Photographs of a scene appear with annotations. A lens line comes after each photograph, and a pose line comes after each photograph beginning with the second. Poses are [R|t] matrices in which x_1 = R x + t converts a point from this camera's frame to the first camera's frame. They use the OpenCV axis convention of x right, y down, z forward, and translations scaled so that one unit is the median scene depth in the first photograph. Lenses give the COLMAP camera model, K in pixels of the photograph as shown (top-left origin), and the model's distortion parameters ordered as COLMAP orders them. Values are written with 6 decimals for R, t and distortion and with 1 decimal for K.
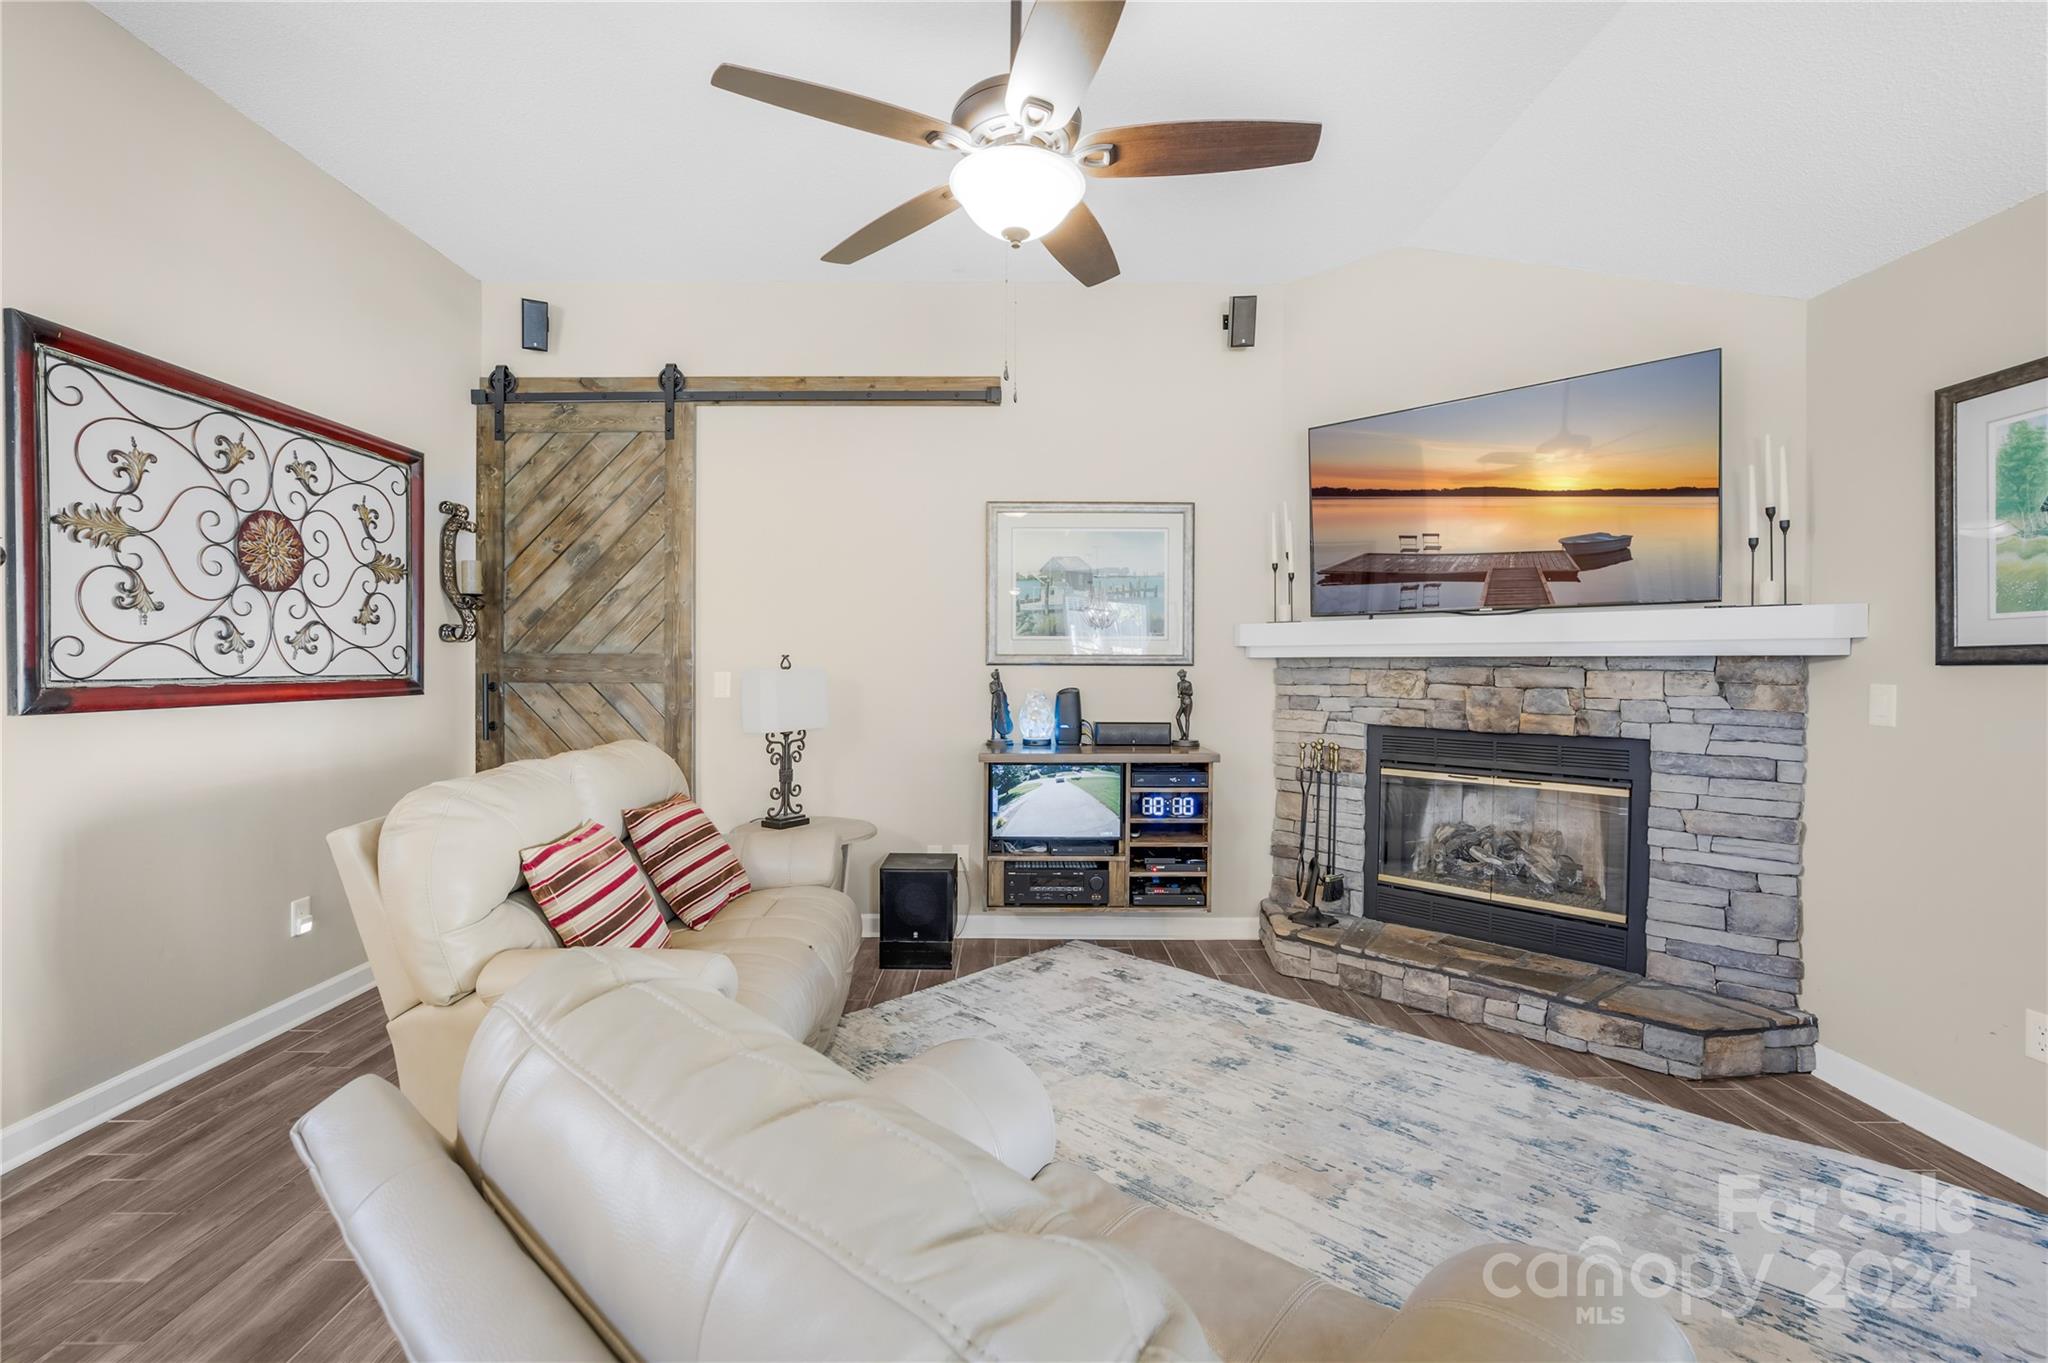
lens RADIAL K [[901.8, 0, 1016.7], [0, 901.8, 676.2], [0, 0, 1]] dist [-0.015797, 0.004973]
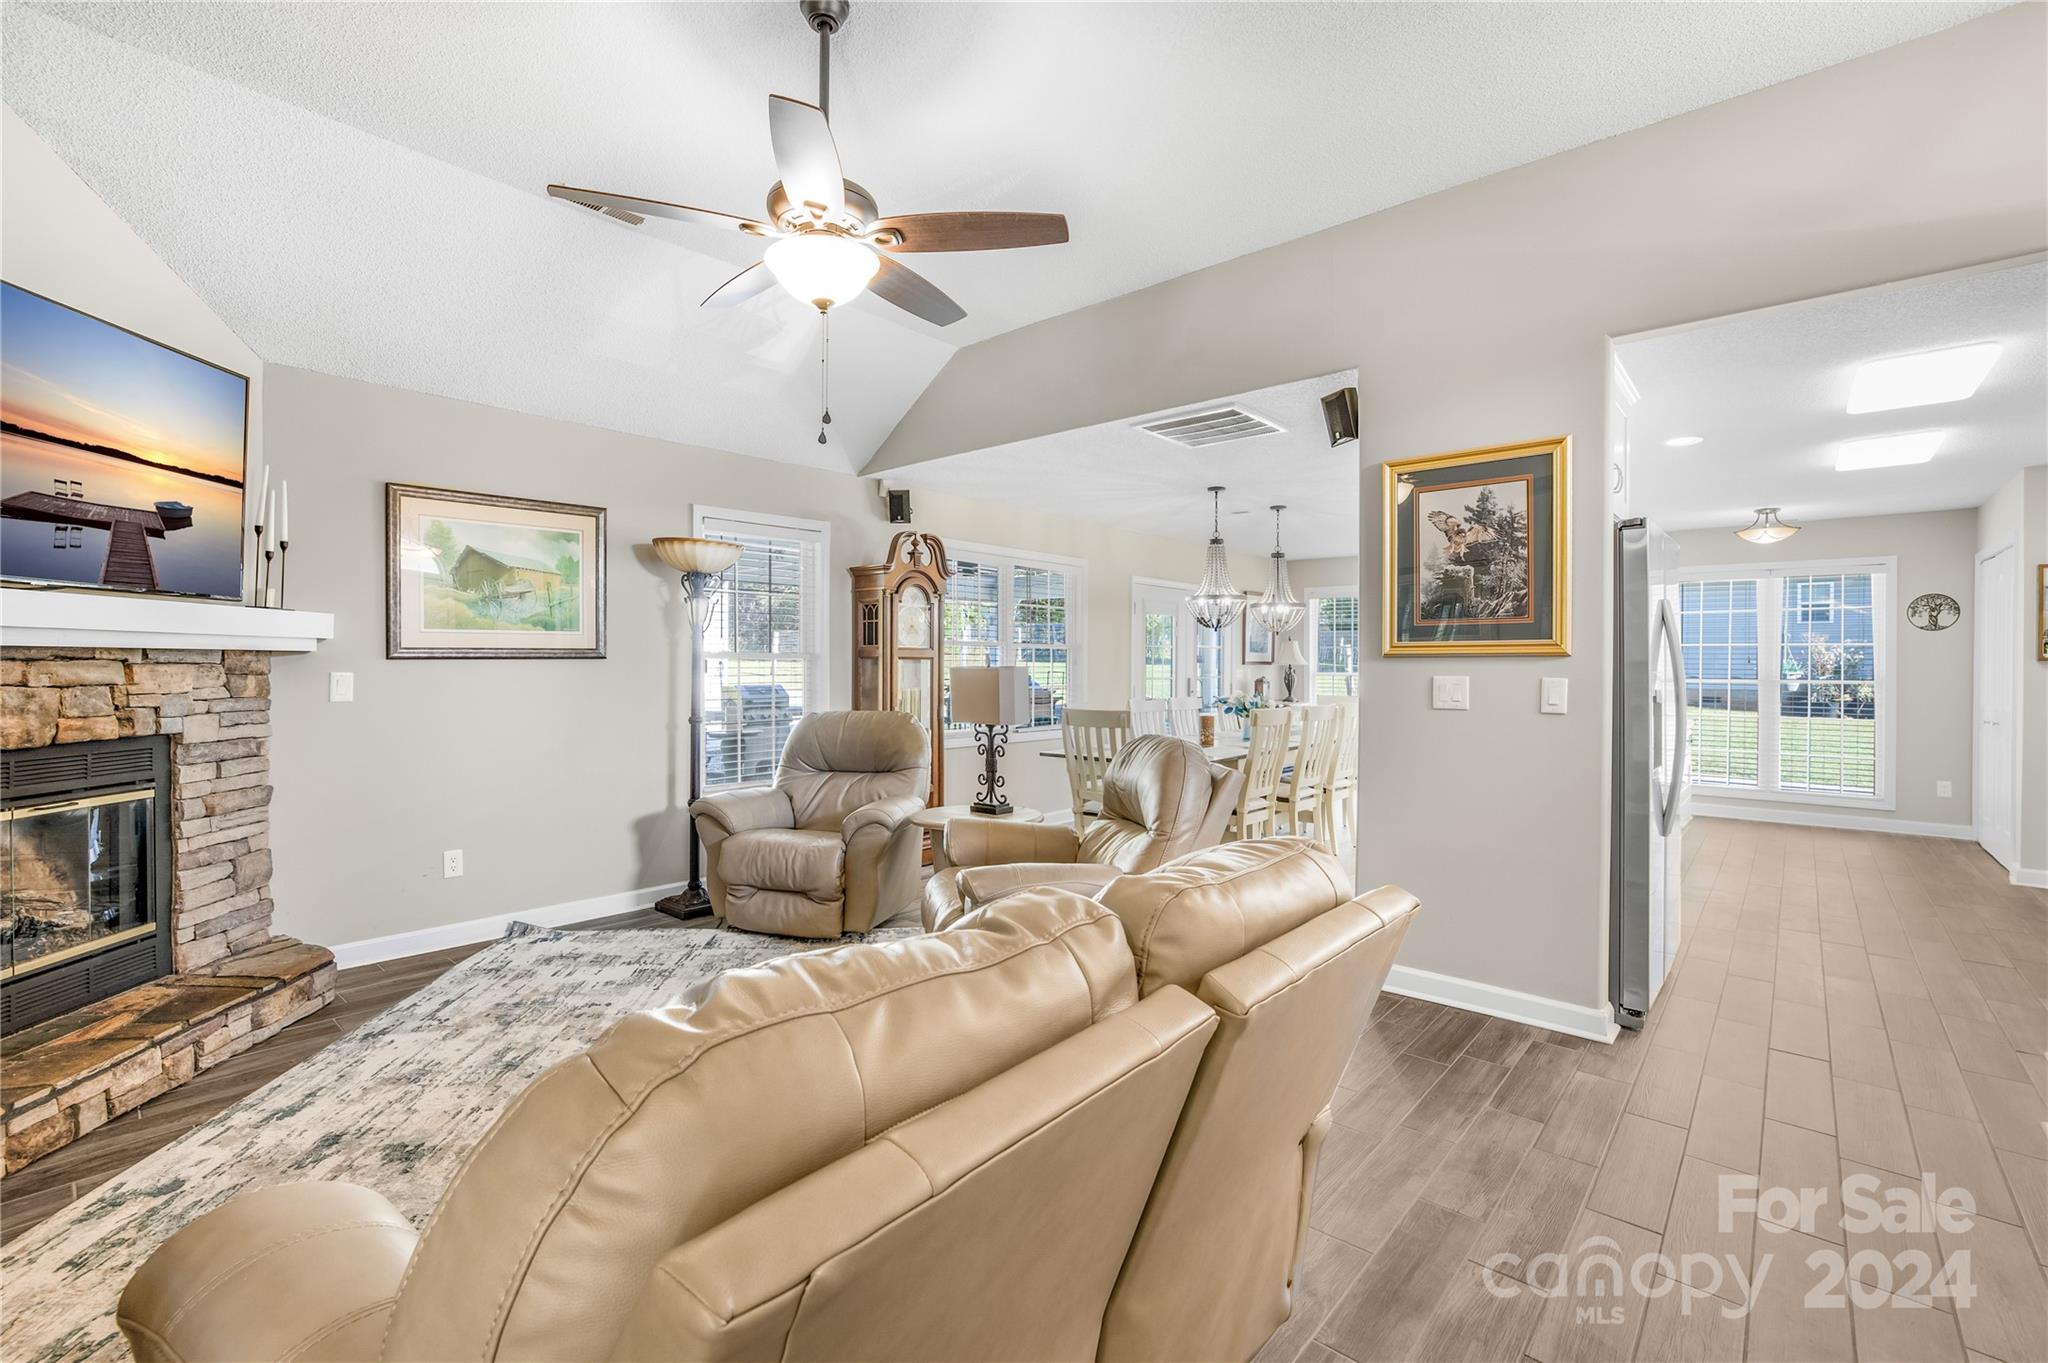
lens RADIAL K [[901.8, 0, 1015.3], [0, 901.8, 673.9], [0, 0, 1]] dist [-0.015797, 0.004973]
pose [[-0.739121, -0.017794, 0.673337, -0.594482], [-0.000692, 0.999671, 0.025658, -0.019274], [-0.673572, 0.018498, -0.738890, 1.019957]]
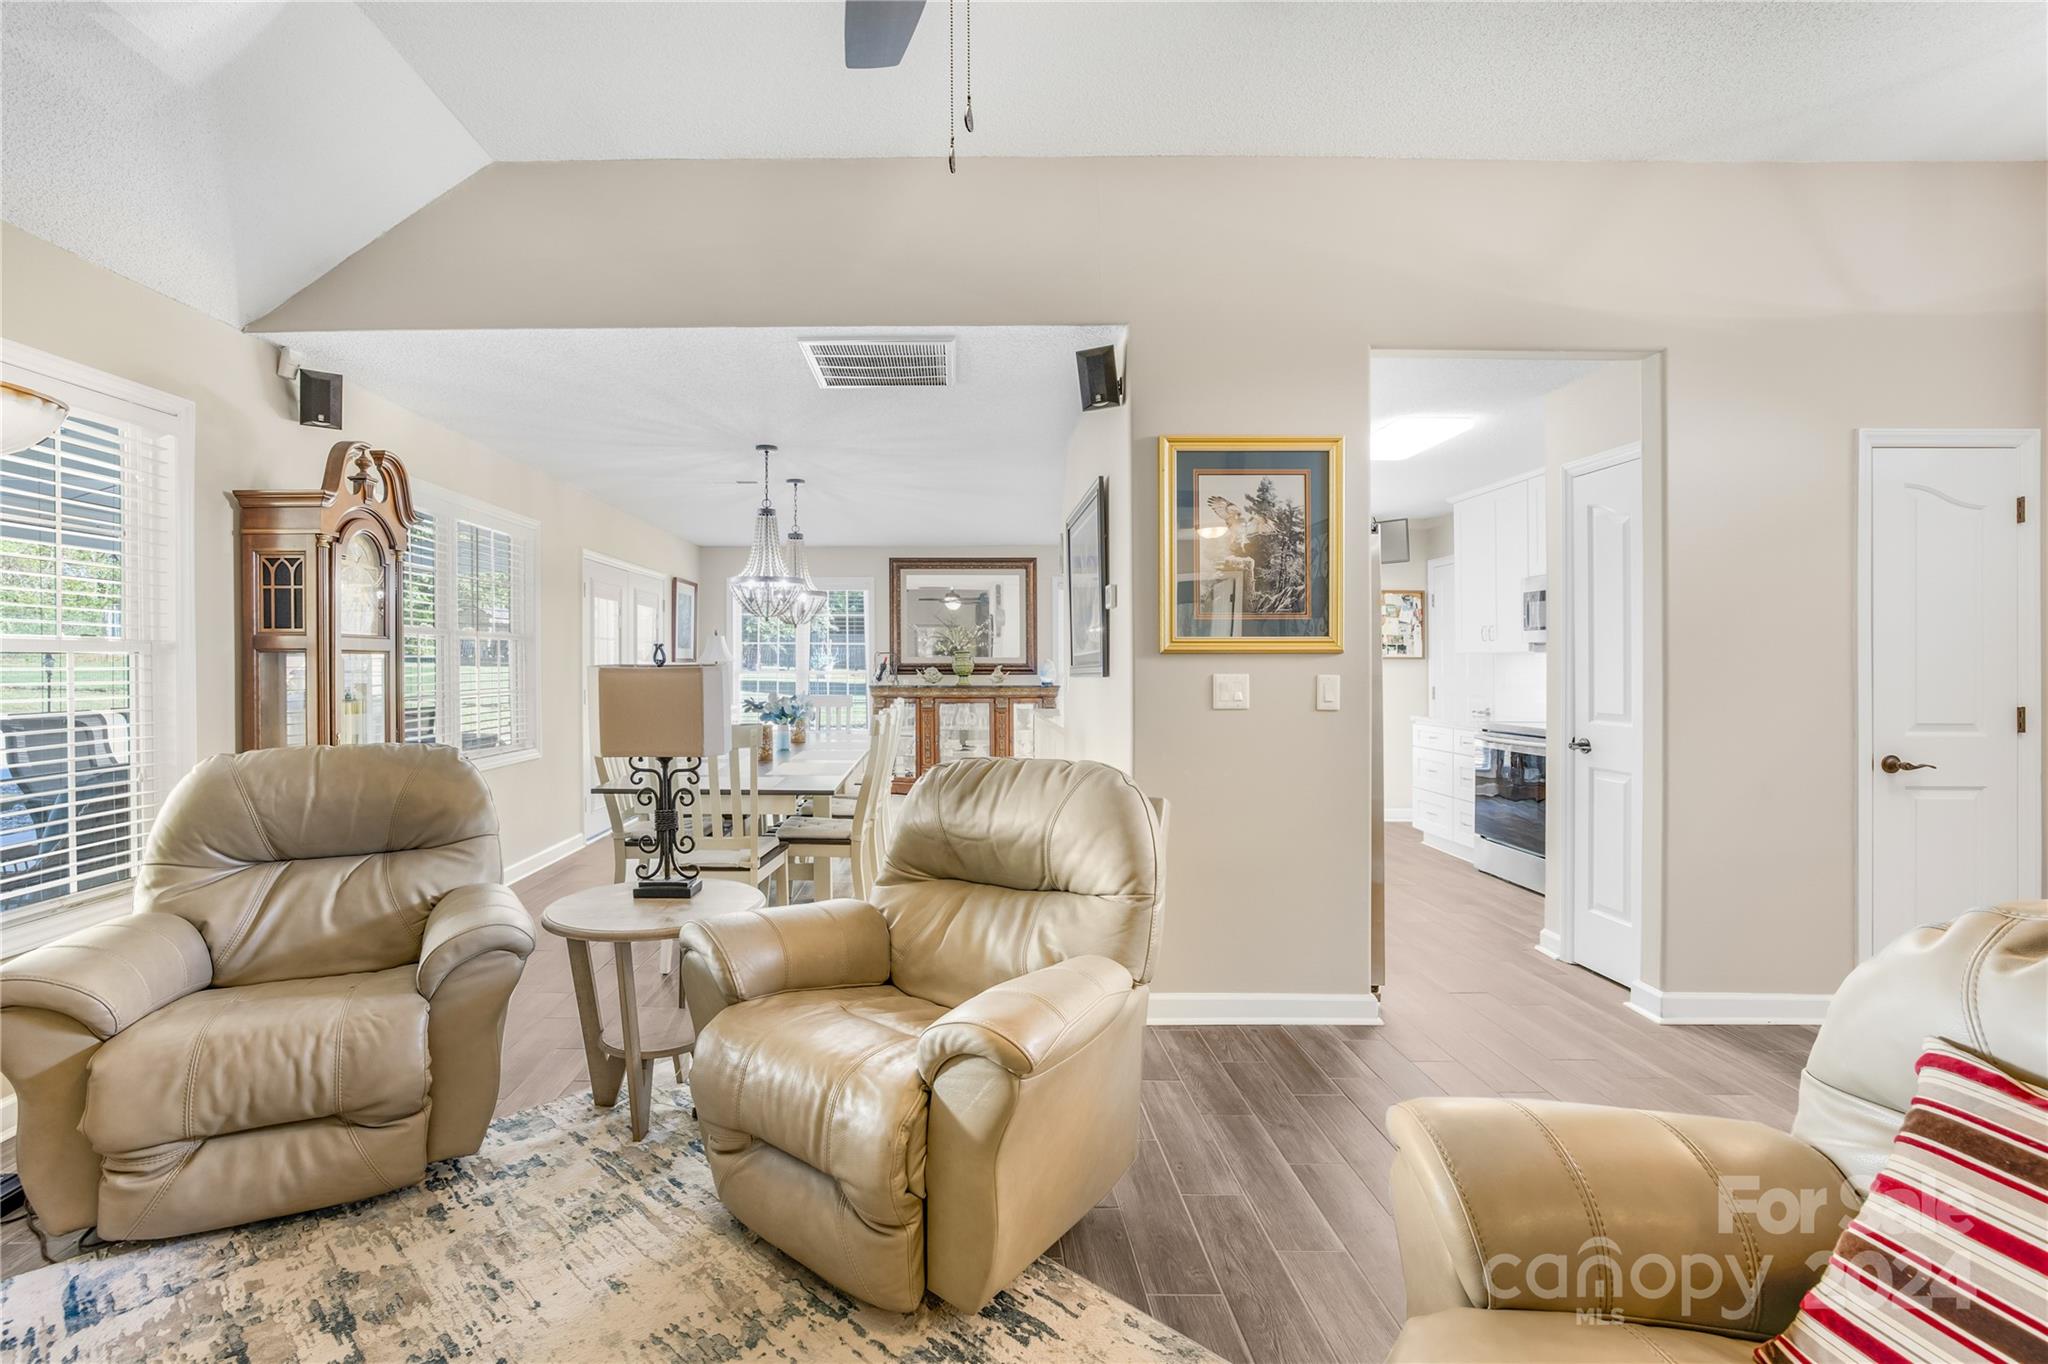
lens RADIAL K [[901.8, 0, 1009.0], [0, 901.8, 685.0], [0, 0, 1]] dist [-0.015797, 0.004973]
pose [[-0.999518, -0.011664, 0.028774, -0.229949], [-0.010600, 0.999264, 0.036868, -0.014424], [-0.029183, 0.036546, -0.998906, 0.939801]]
